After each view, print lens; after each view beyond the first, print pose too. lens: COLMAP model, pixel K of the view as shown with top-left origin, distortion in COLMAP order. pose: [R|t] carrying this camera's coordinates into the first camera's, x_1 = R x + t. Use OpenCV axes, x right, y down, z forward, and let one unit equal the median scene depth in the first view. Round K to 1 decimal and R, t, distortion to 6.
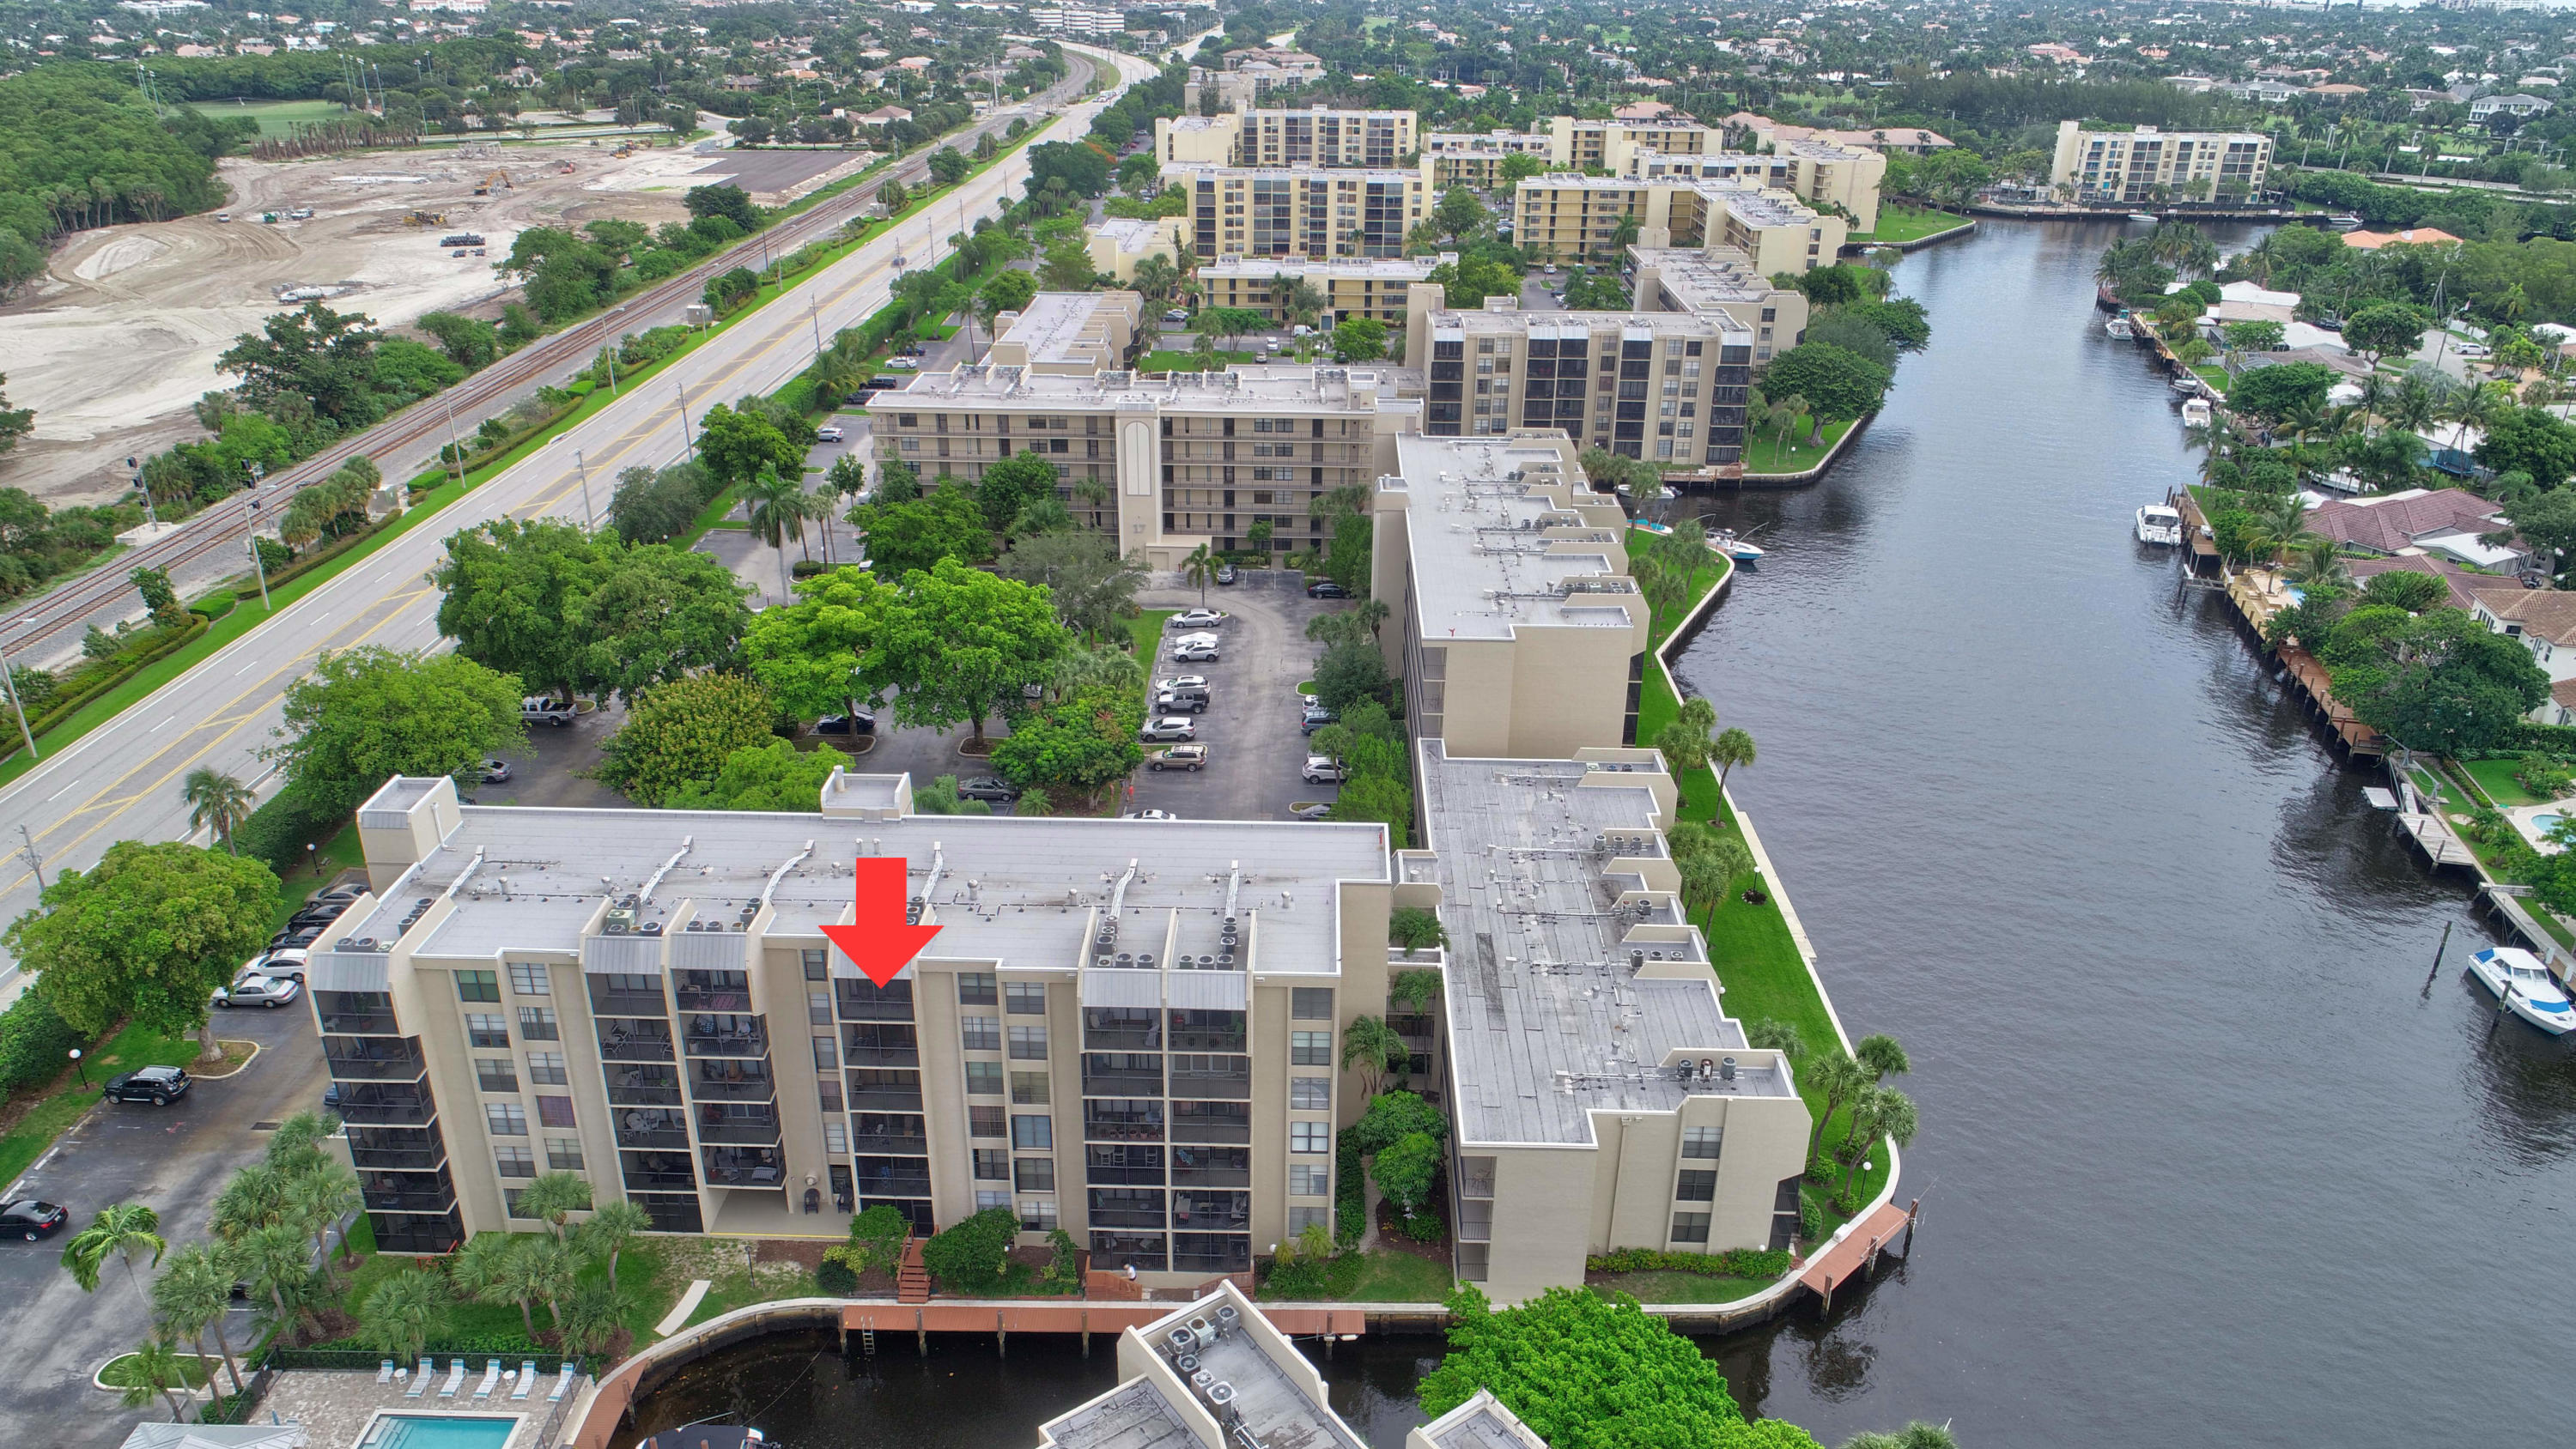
lens RADIAL K [[1729.1, 0, 1295.1], [0, 1729.1, 730.3], [0, 0, 1]] dist [-0.007087, 0.002885]
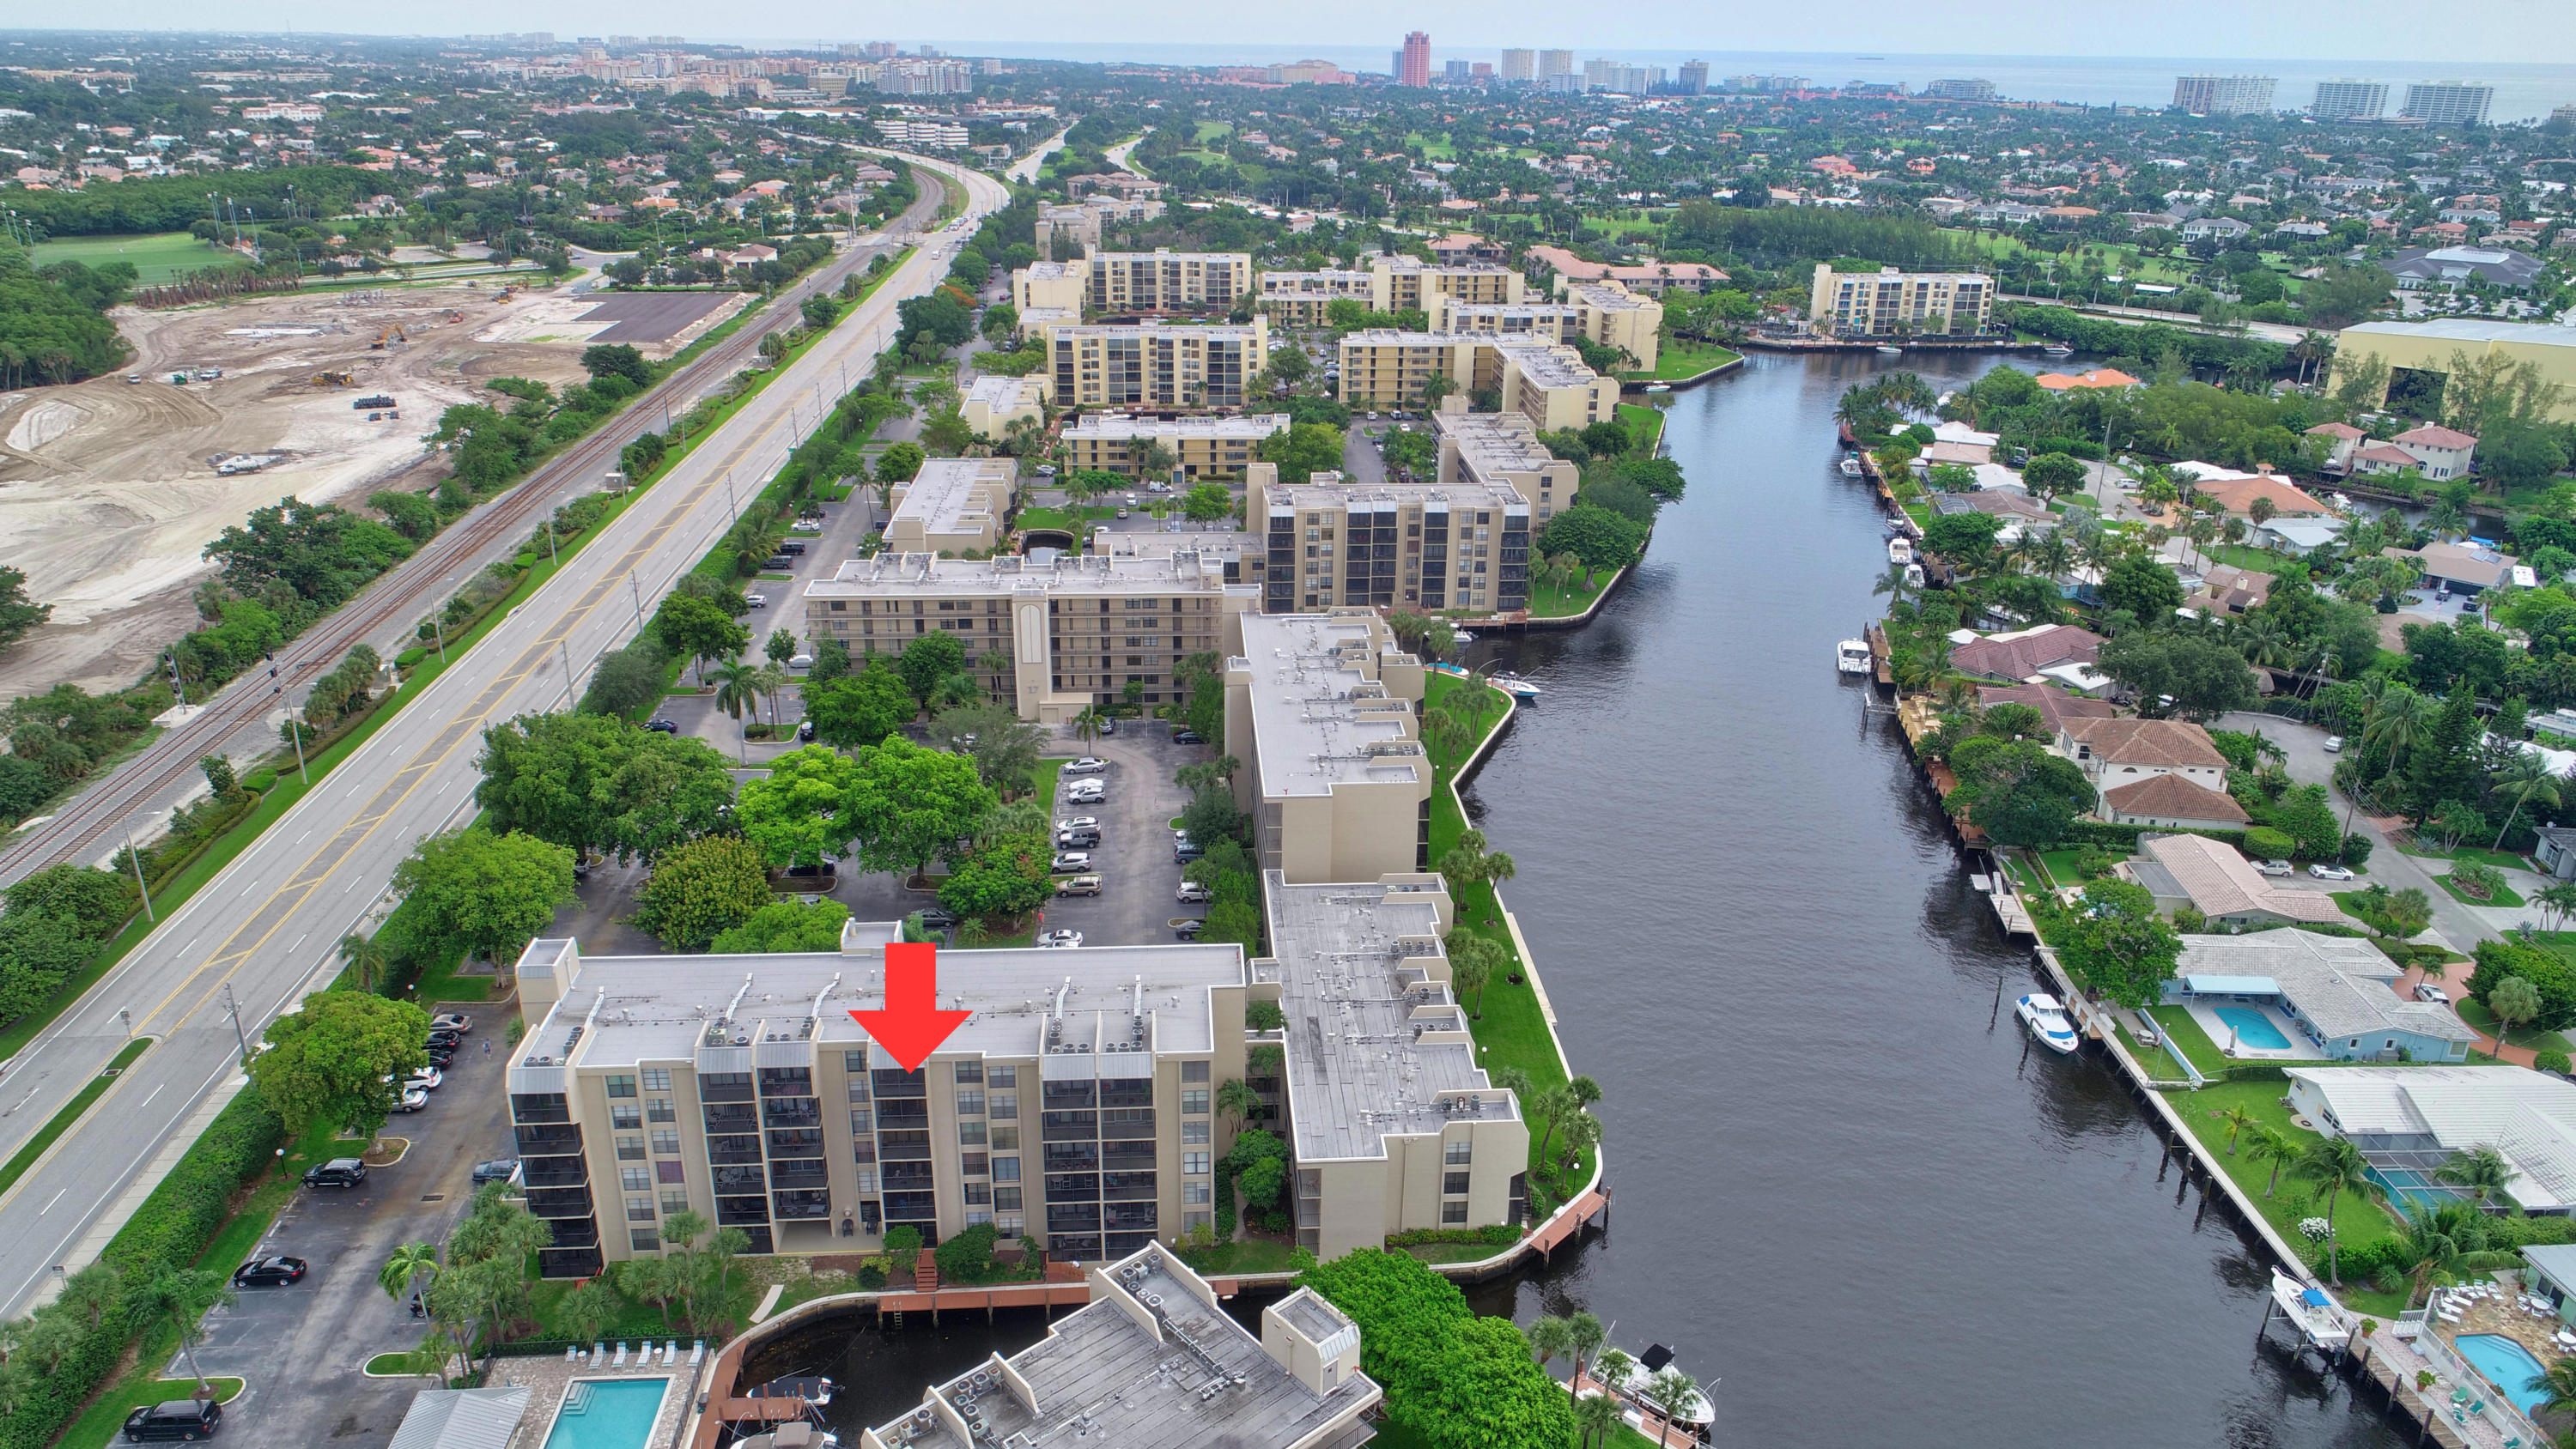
lens RADIAL K [[1729.1, 0, 1275.8], [0, 1729.1, 726.1], [0, 0, 1]] dist [-0.007087, 0.002885]
pose [[0.996846, -0.031905, 0.072662, -0.008430], [0.034993, 0.998520, -0.041630, -0.032125], [-0.071226, 0.044042, 0.996487, -0.215417]]
